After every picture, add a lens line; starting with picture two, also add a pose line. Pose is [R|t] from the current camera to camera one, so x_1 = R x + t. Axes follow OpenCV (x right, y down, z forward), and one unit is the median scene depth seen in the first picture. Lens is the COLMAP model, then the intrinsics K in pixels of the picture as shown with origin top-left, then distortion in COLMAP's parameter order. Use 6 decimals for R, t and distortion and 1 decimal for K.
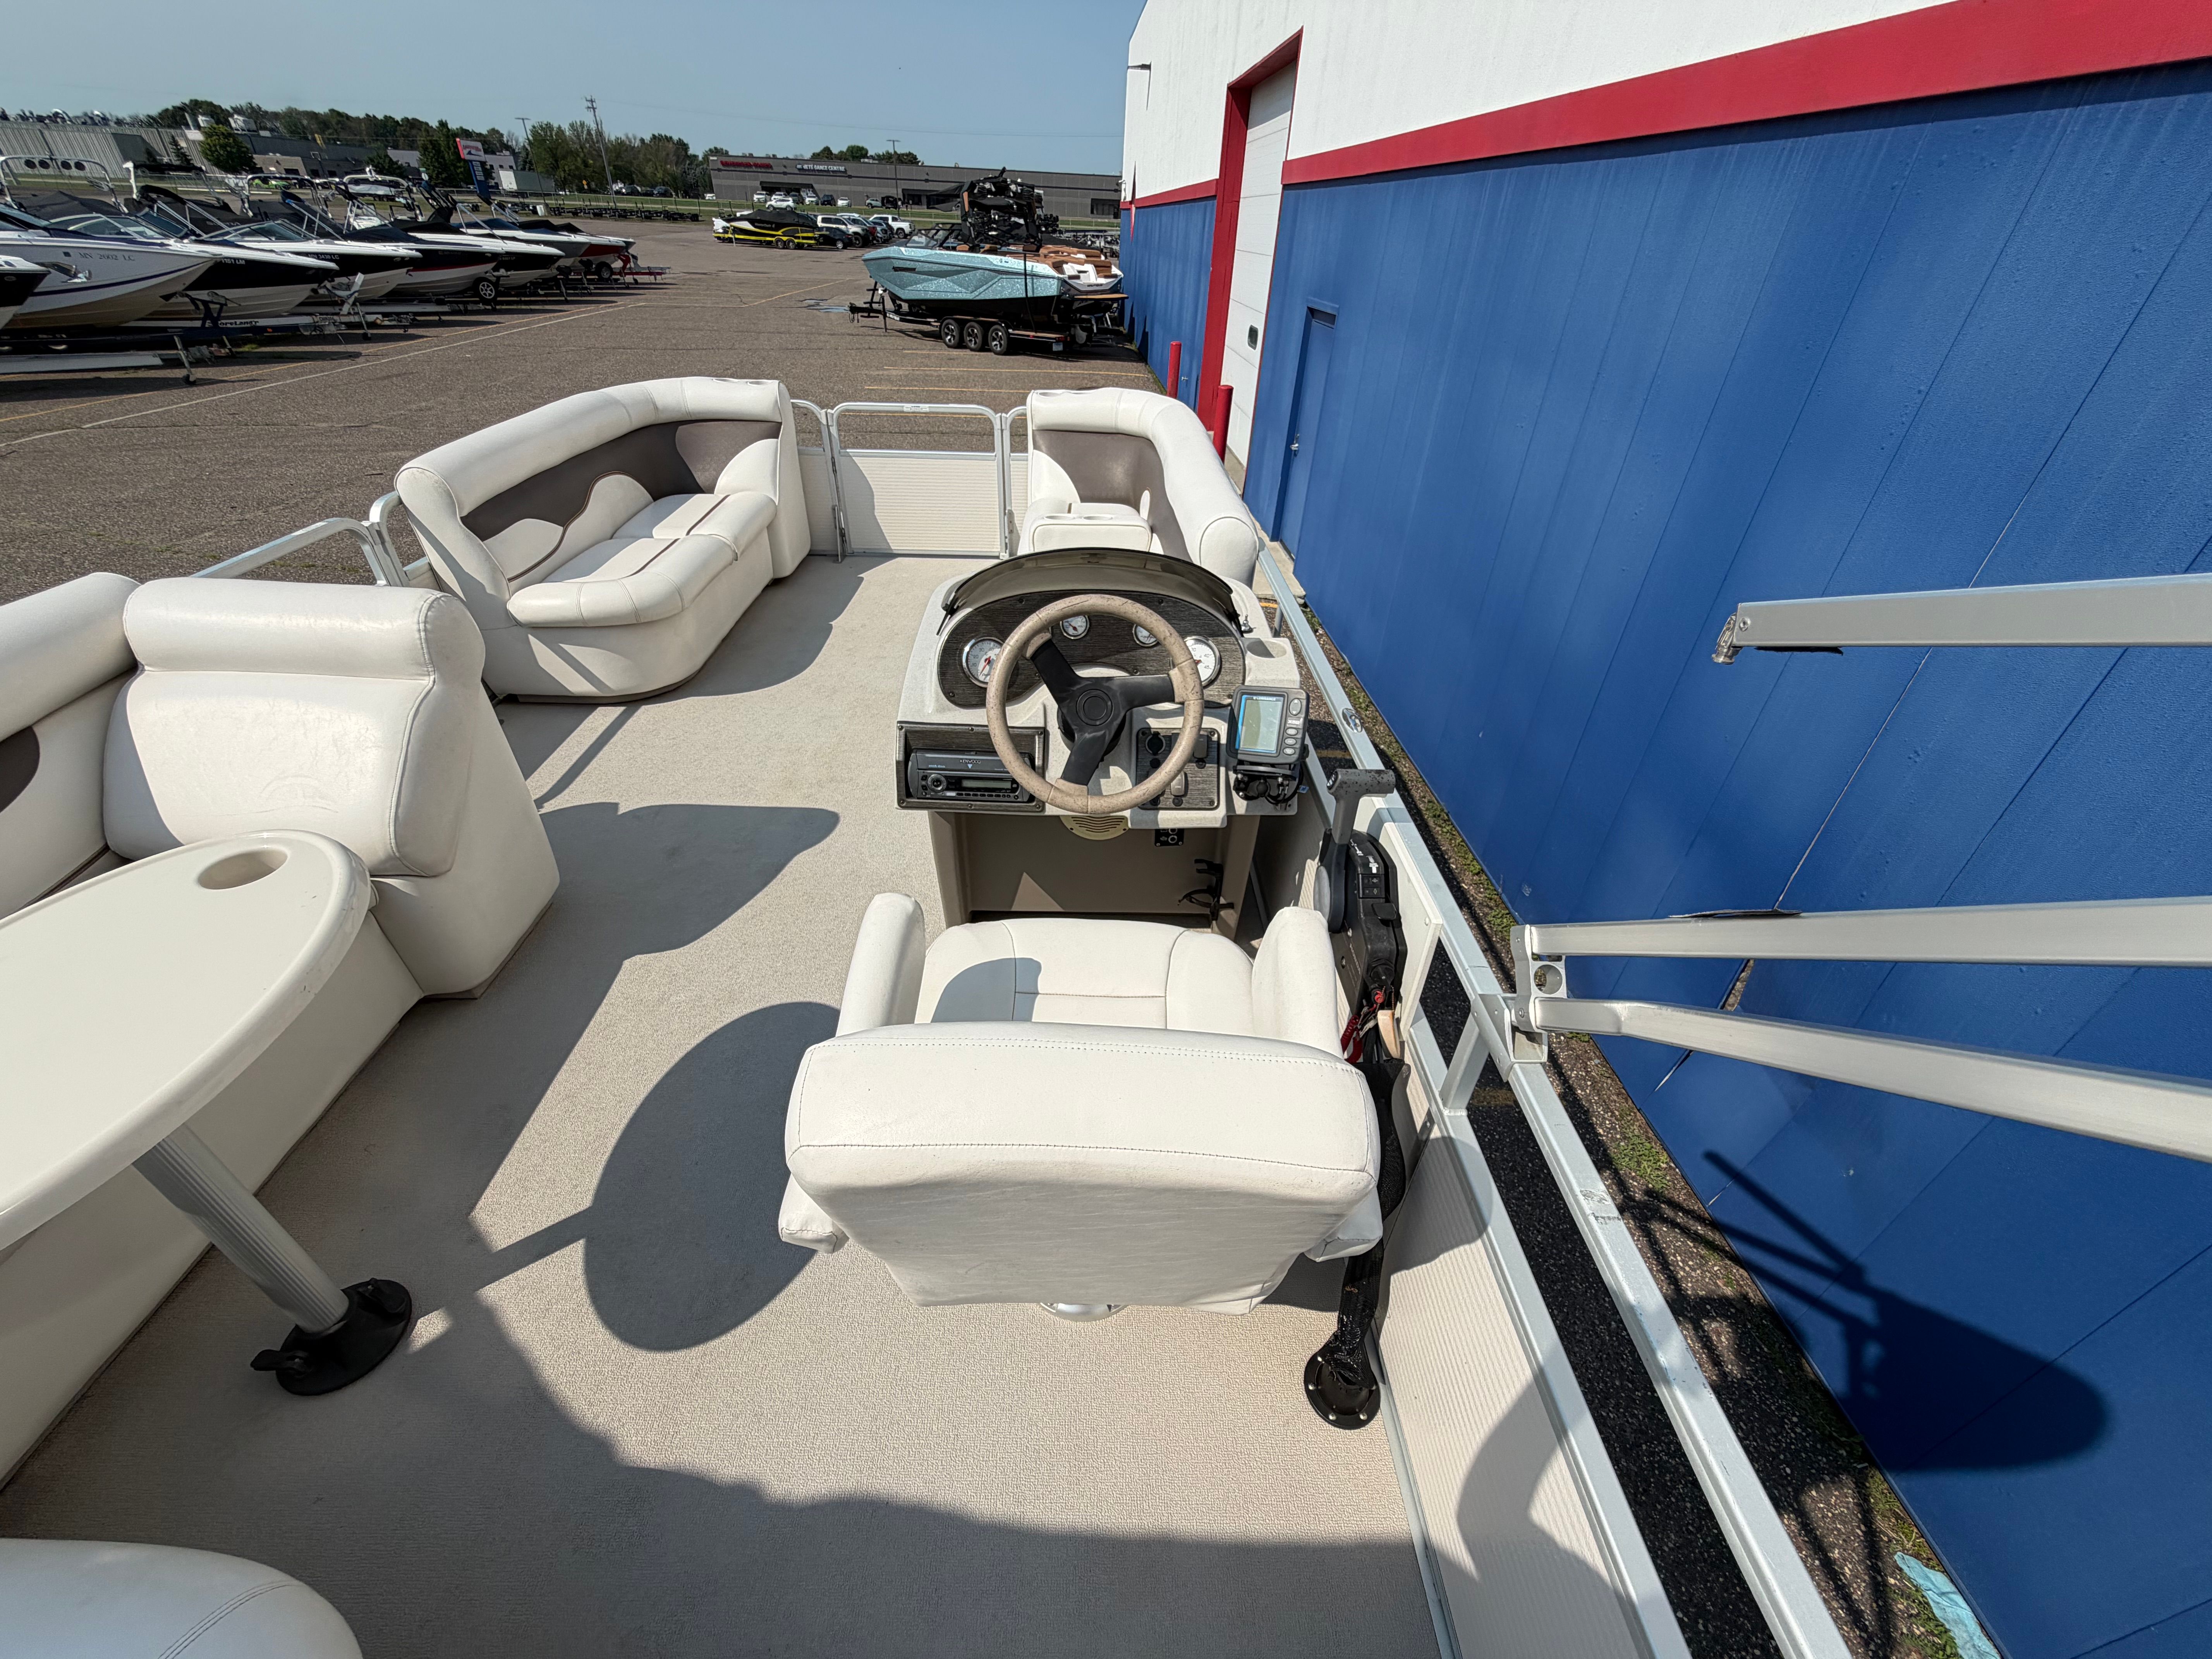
lens RADIAL K [[885.1, 0, 1097.3], [0, 885.1, 832.0], [0, 0, 1]] dist [-0.000017, 0.000152]
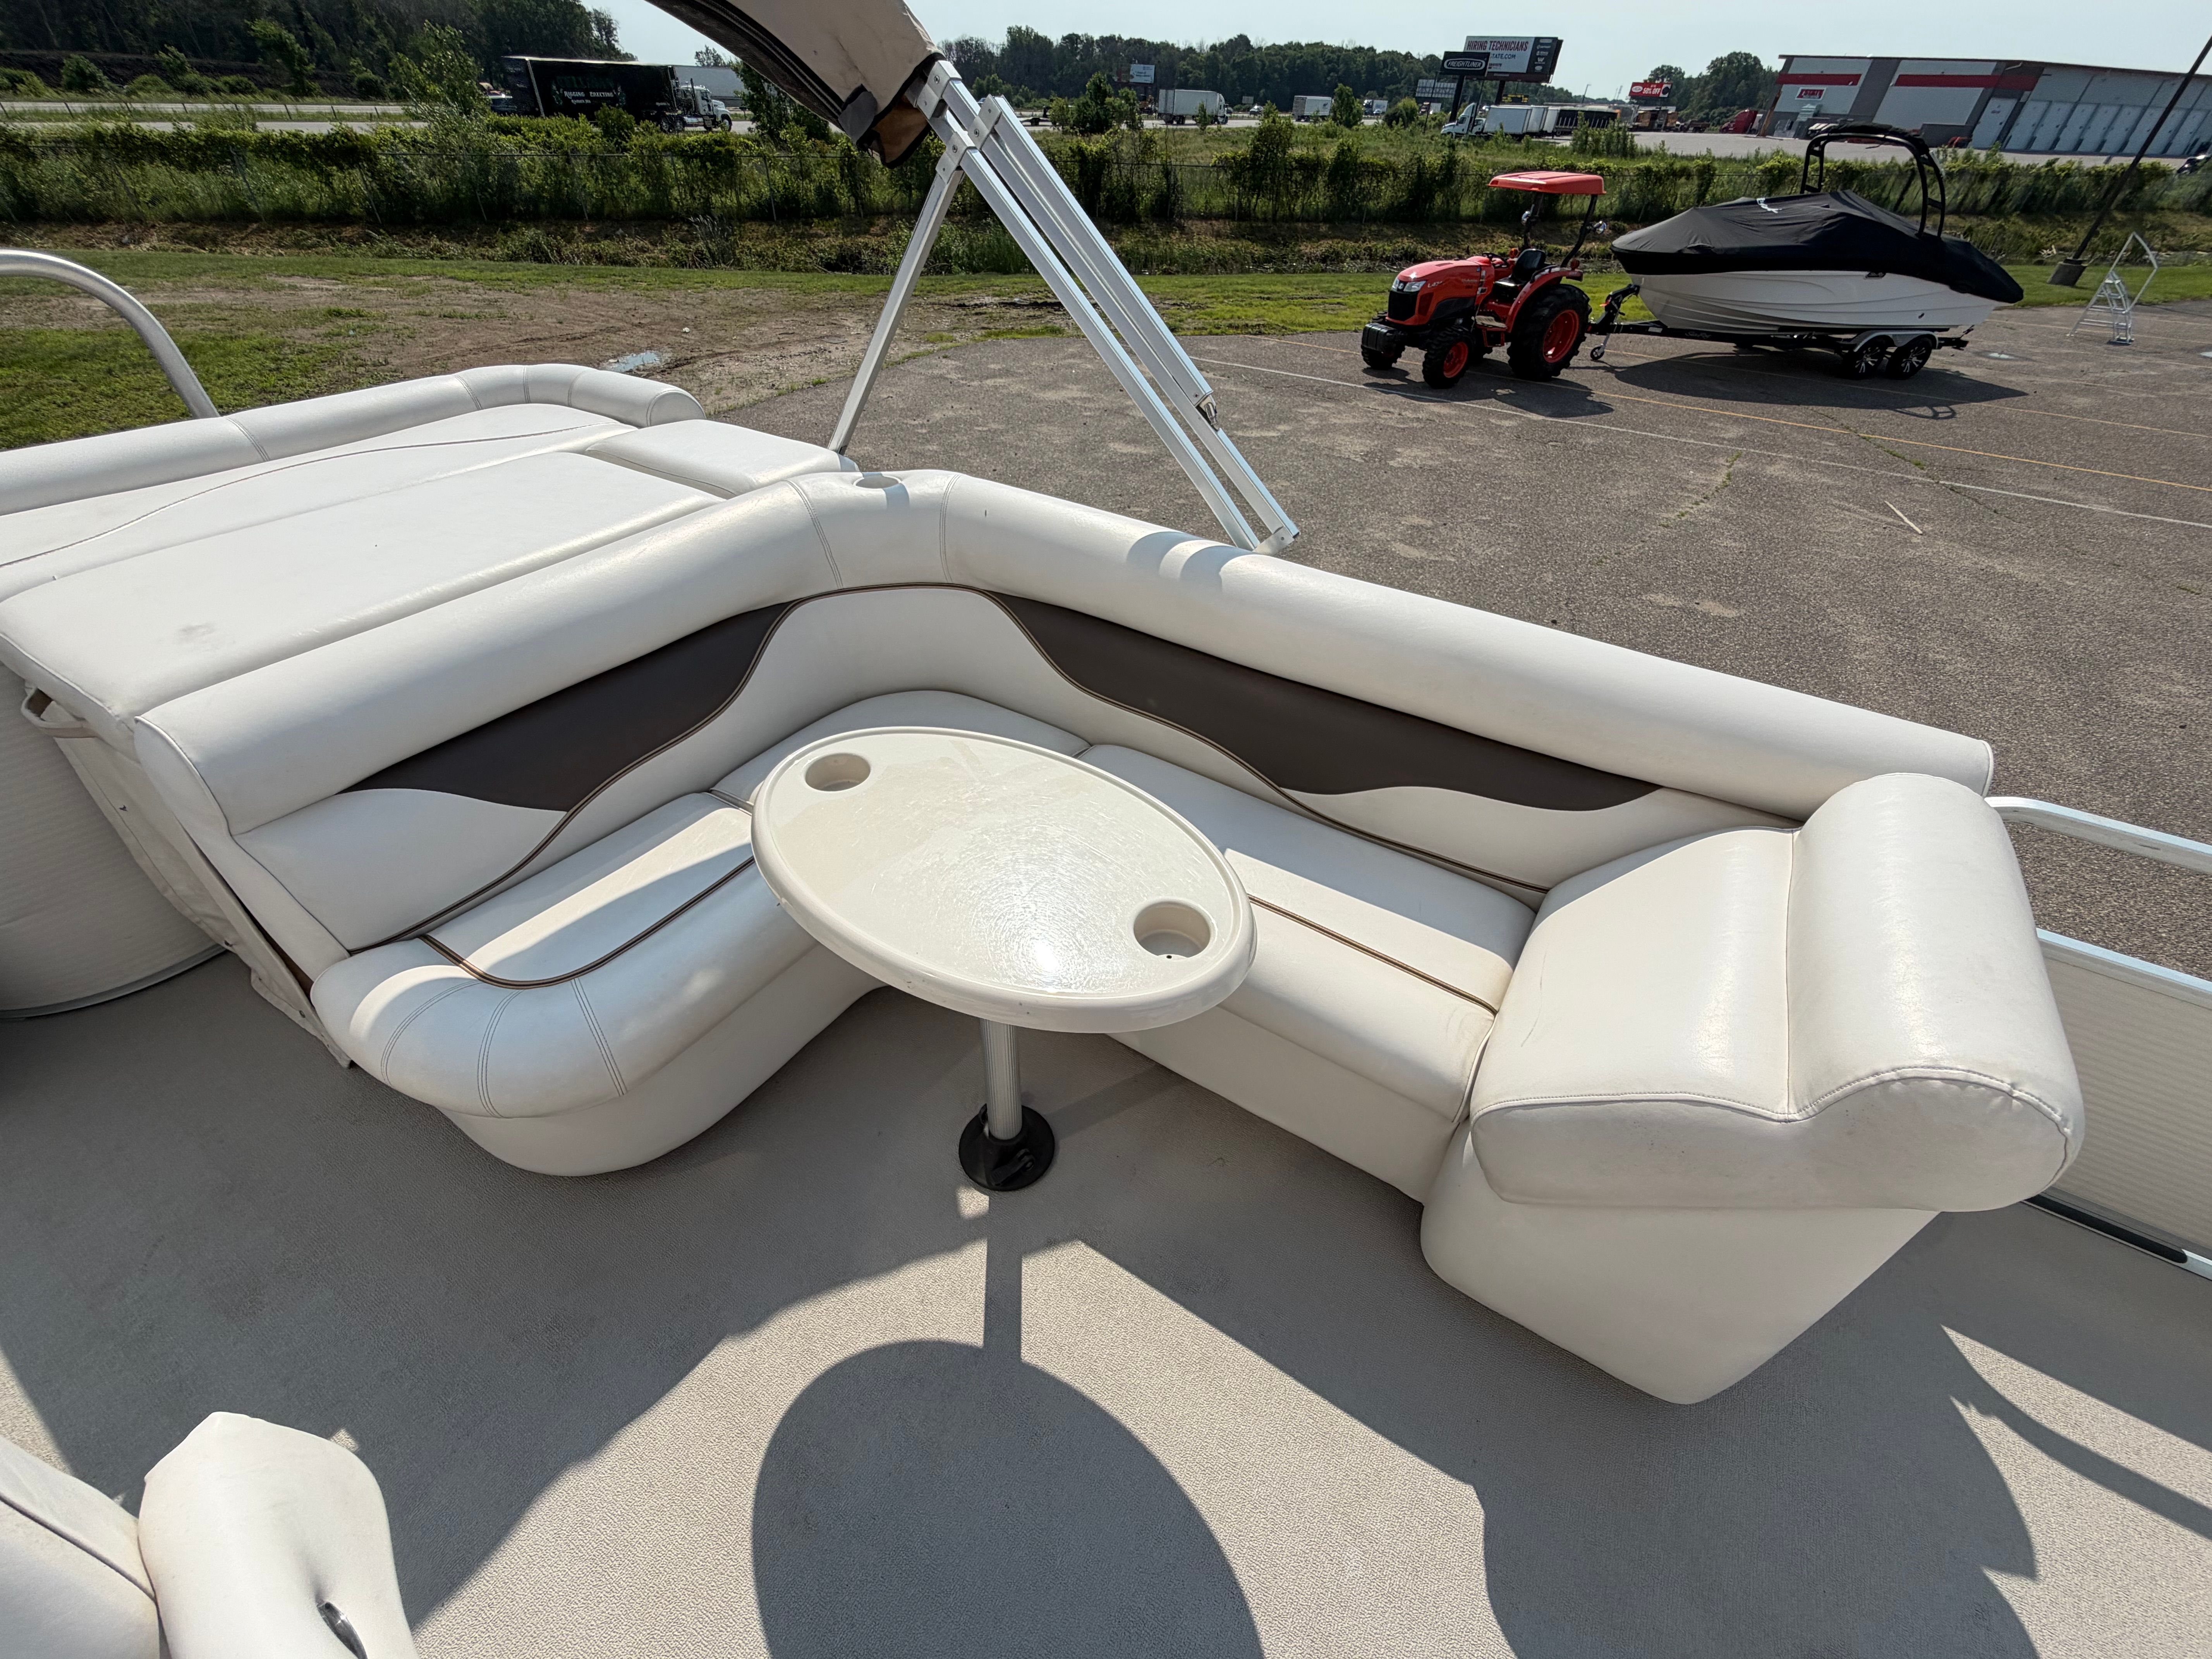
lens RADIAL K [[883.4, 0, 1098.5], [0, 883.4, 832.2], [0, 0, 1]] dist [0.000193, 0.000125]
pose [[-0.531134, 0.499772, -0.684196, -0.019403], [-0.527594, 0.436776, 0.728610, -0.030590], [0.662979, 0.747967, 0.031690, 0.043683]]
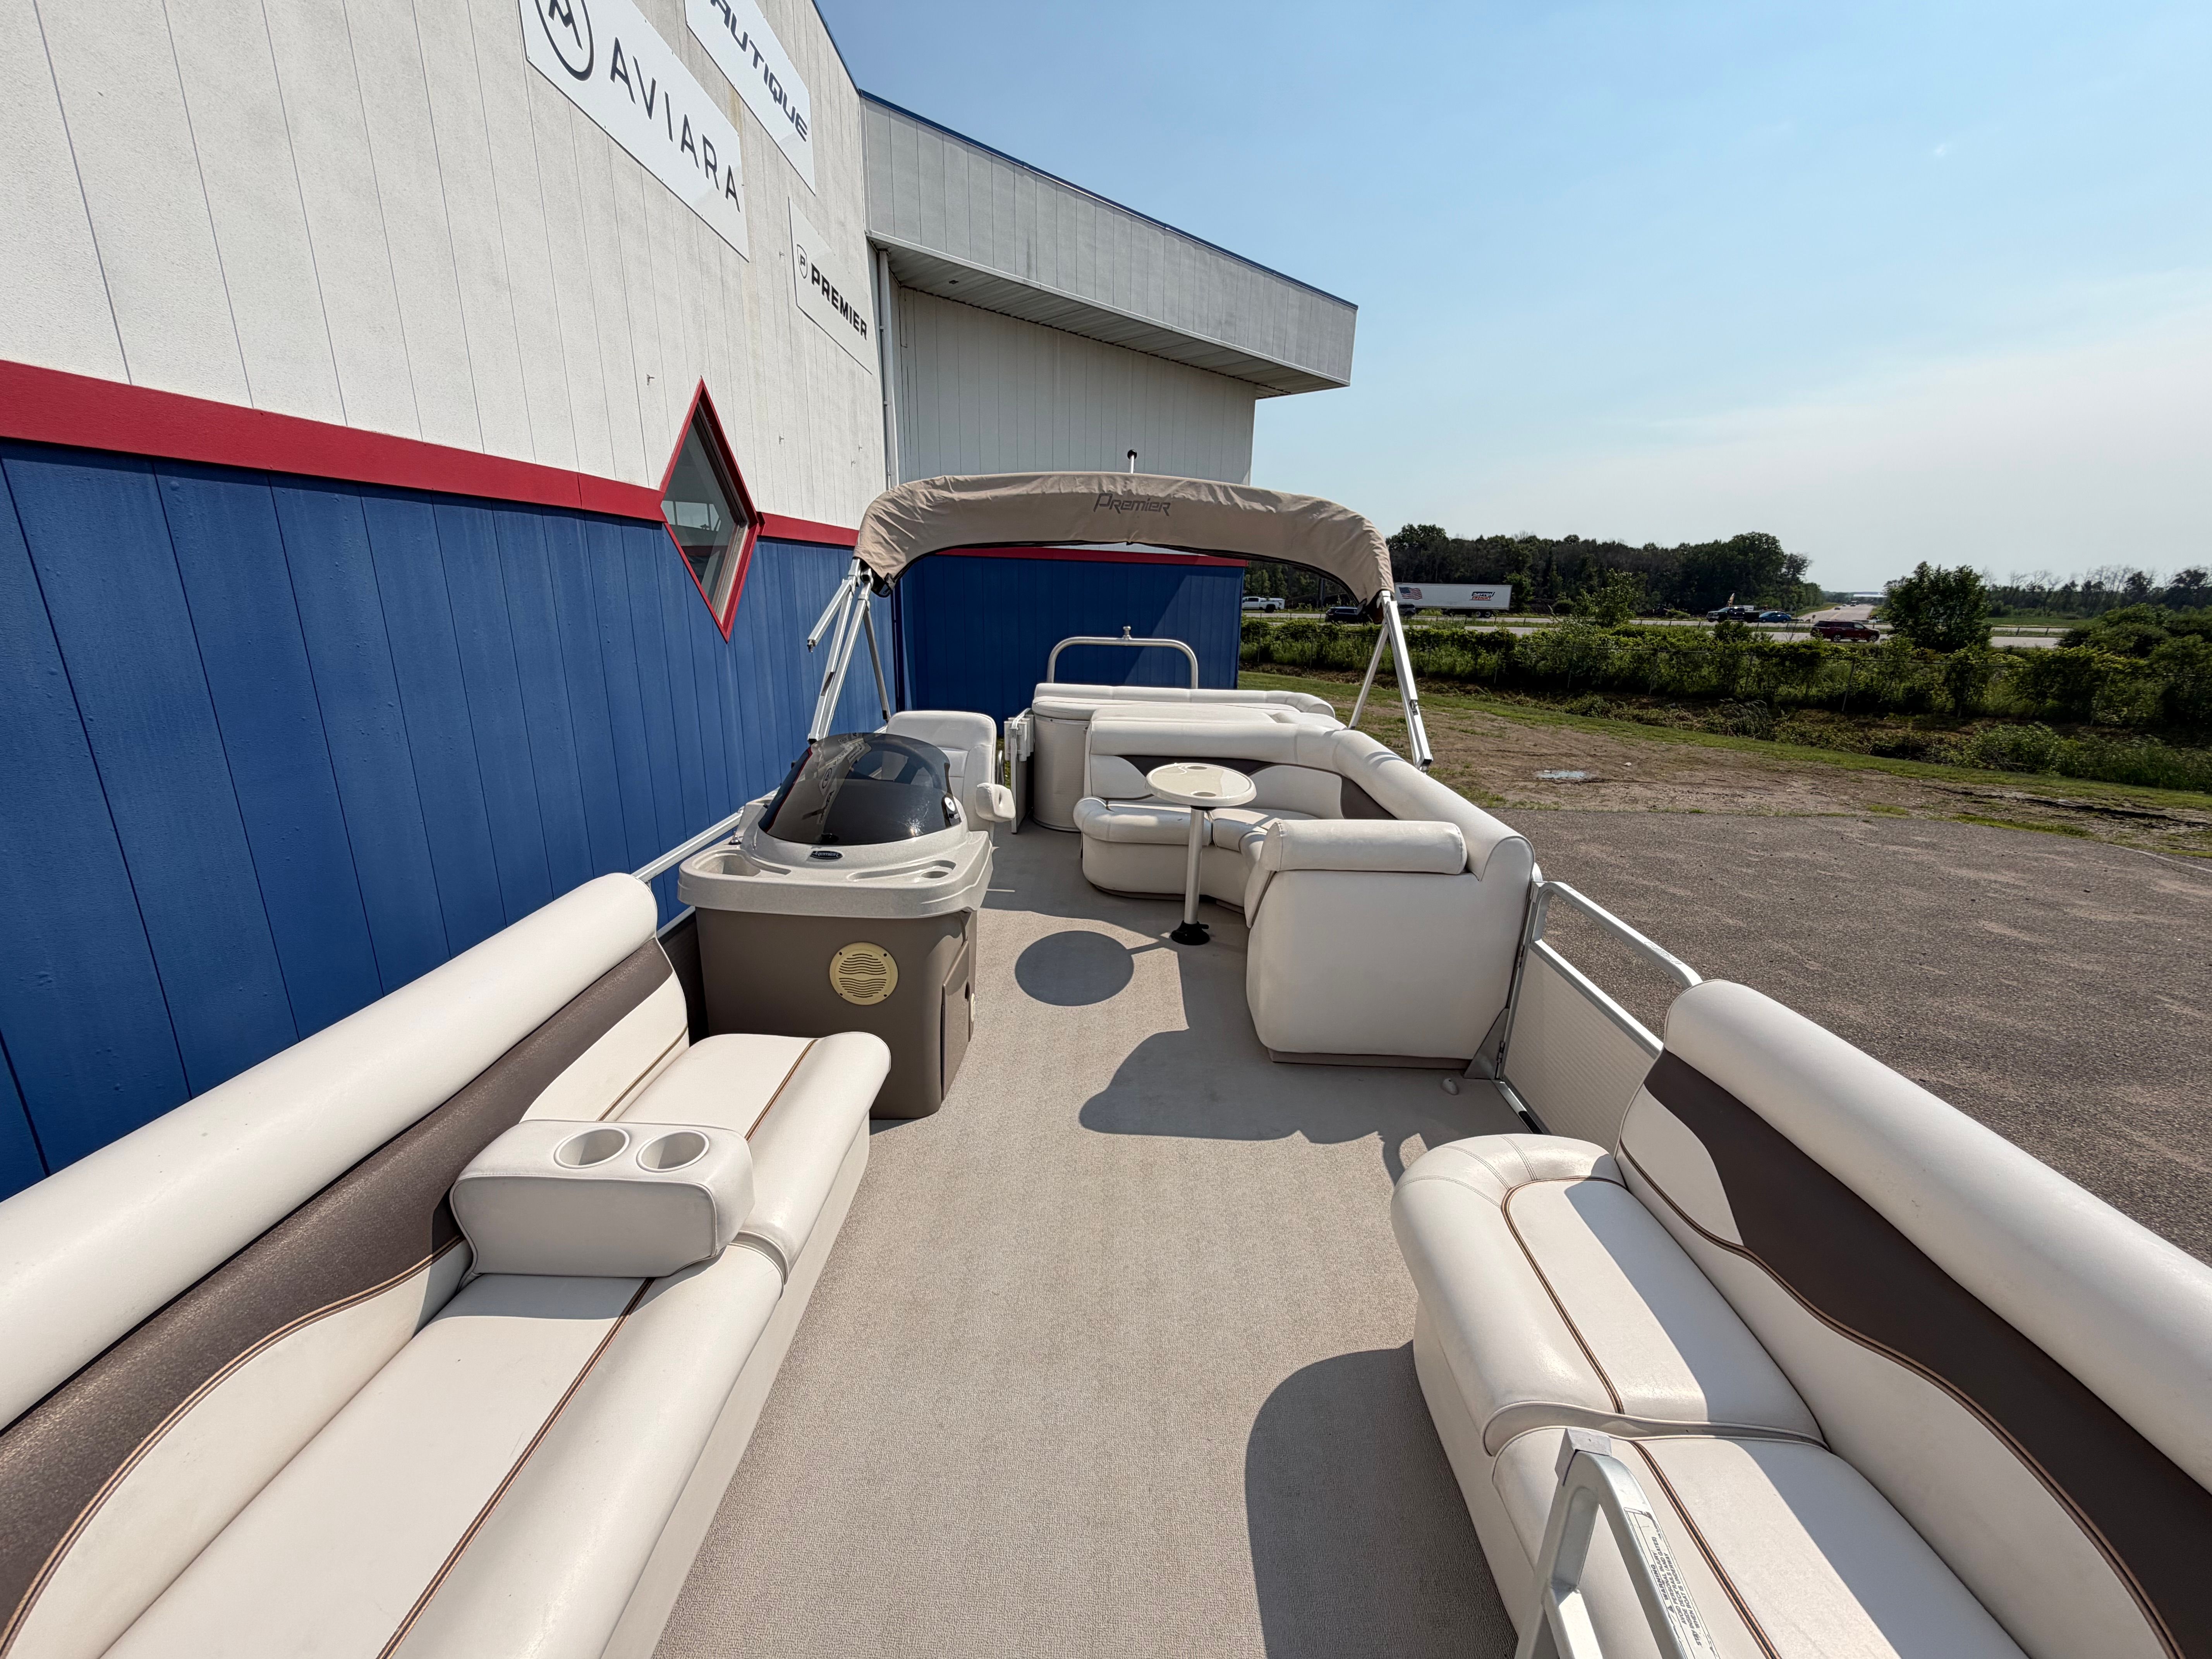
lens RADIAL K [[884.8, 0, 1096.0], [0, 884.8, 834.1], [0, 0, 1]] dist [-0.000306, -0.000005]
pose [[-0.997575, -0.066409, 0.020847, -0.034449], [-0.025818, 0.631184, 0.775204, -0.109442], [-0.064639, 0.772785, -0.631367, 0.152344]]
